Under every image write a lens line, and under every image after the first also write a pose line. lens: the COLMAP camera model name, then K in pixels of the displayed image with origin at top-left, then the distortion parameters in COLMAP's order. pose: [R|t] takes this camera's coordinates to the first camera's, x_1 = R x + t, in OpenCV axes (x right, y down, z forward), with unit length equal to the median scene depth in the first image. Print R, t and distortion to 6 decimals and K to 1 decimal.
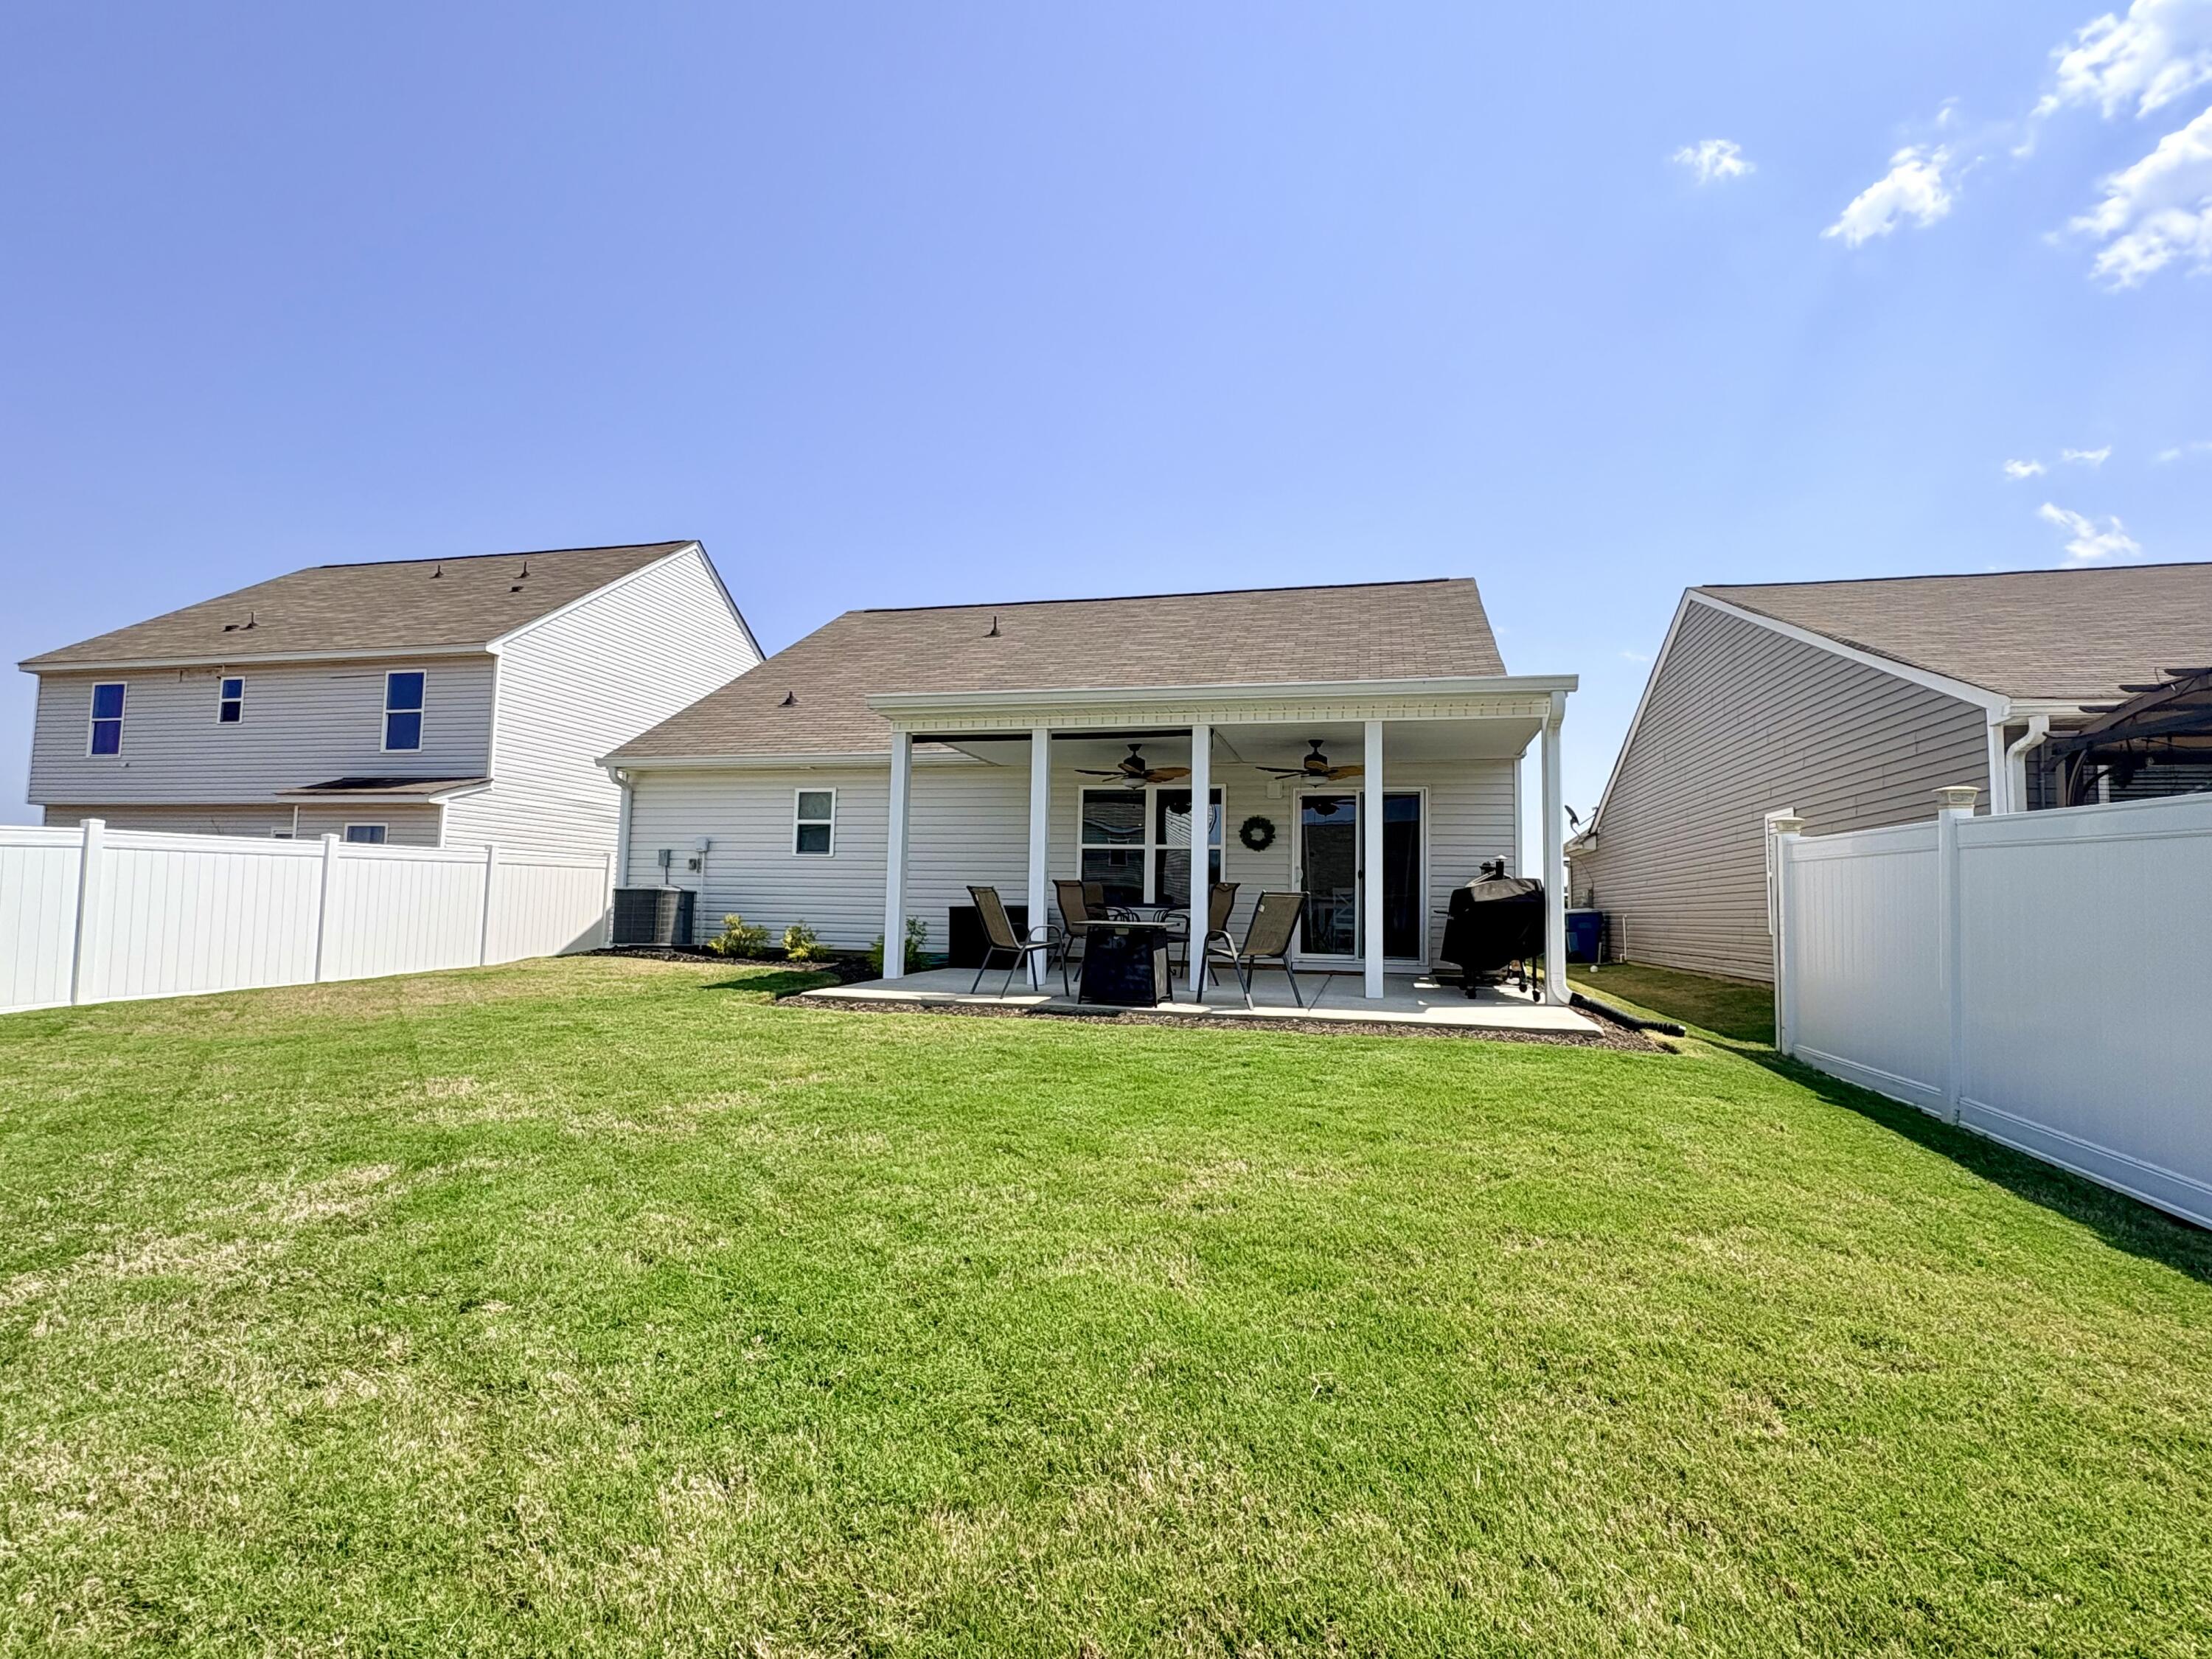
lens RADIAL K [[1023.3, 0, 1088.0], [0, 1023.3, 832.5], [0, 0, 1]] dist [0.000077, 0.000199]
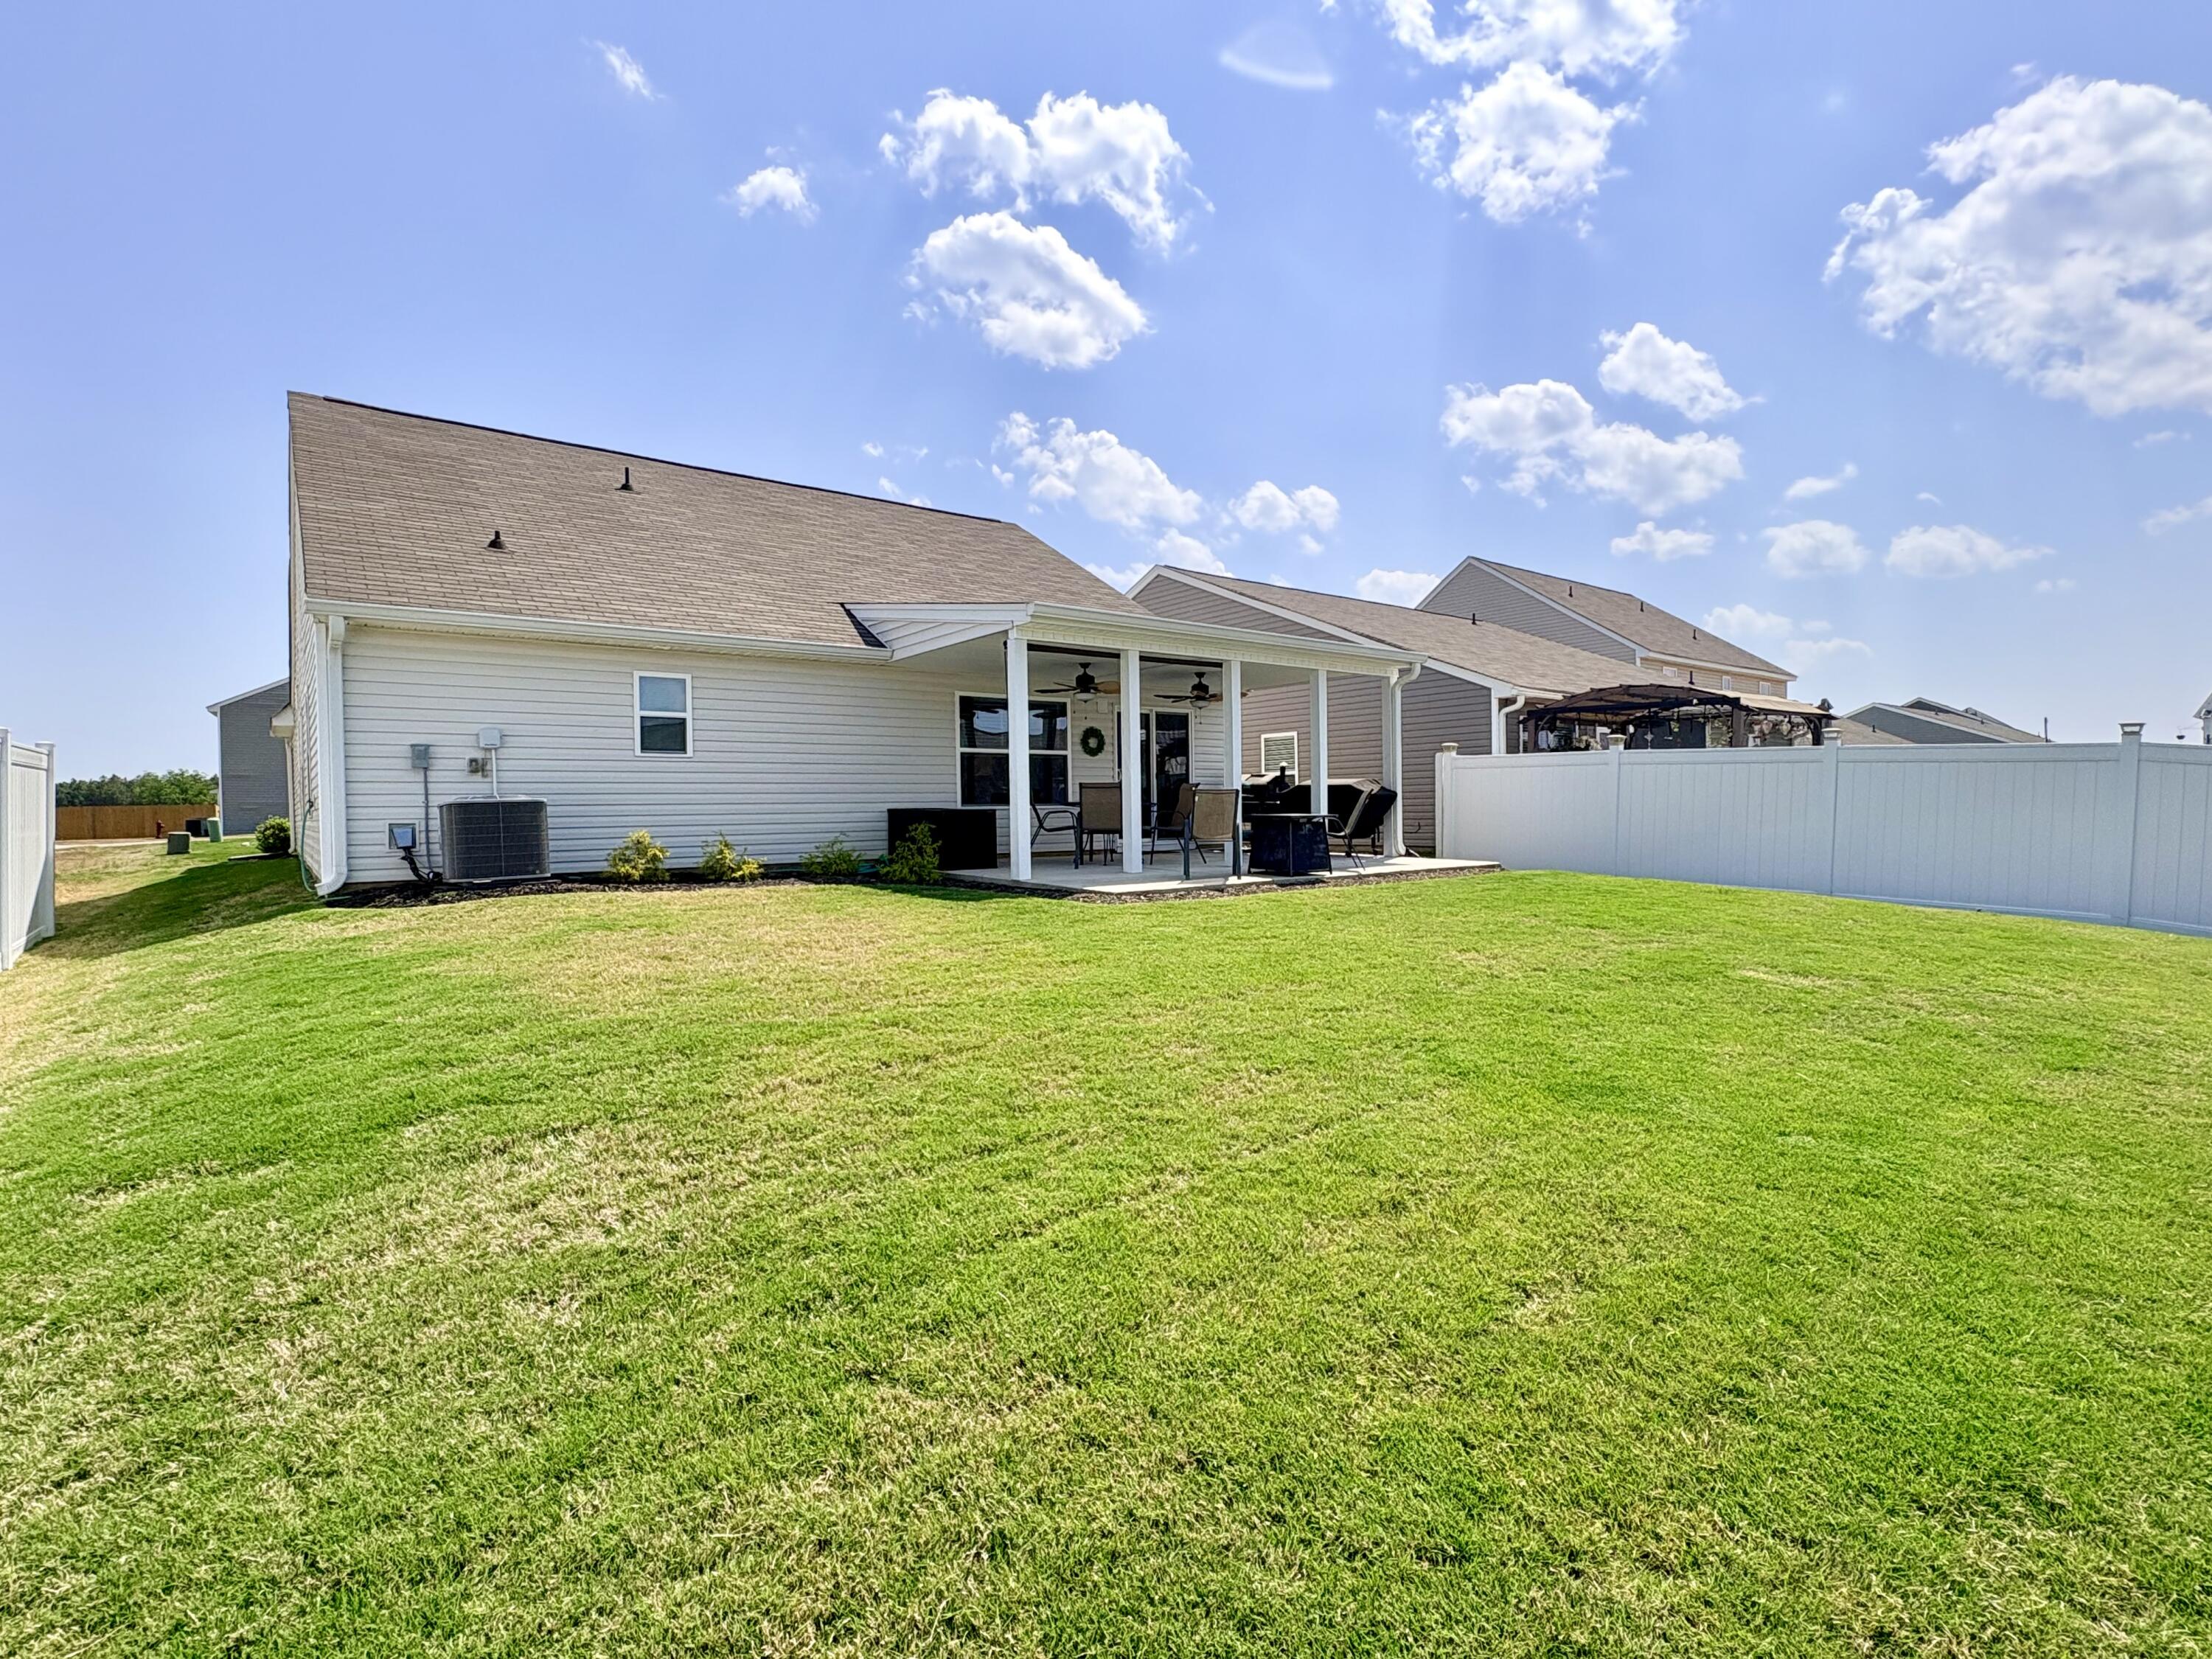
lens RADIAL K [[1023.3, 0, 1088.0], [0, 1023.3, 832.5], [0, 0, 1]] dist [0.000077, 0.000199]
pose [[0.641957, -0.049184, 0.765161, -0.733528], [-0.031958, 0.995357, 0.090792, -0.001623], [-0.766074, -0.082738, 0.637405, 0.230346]]
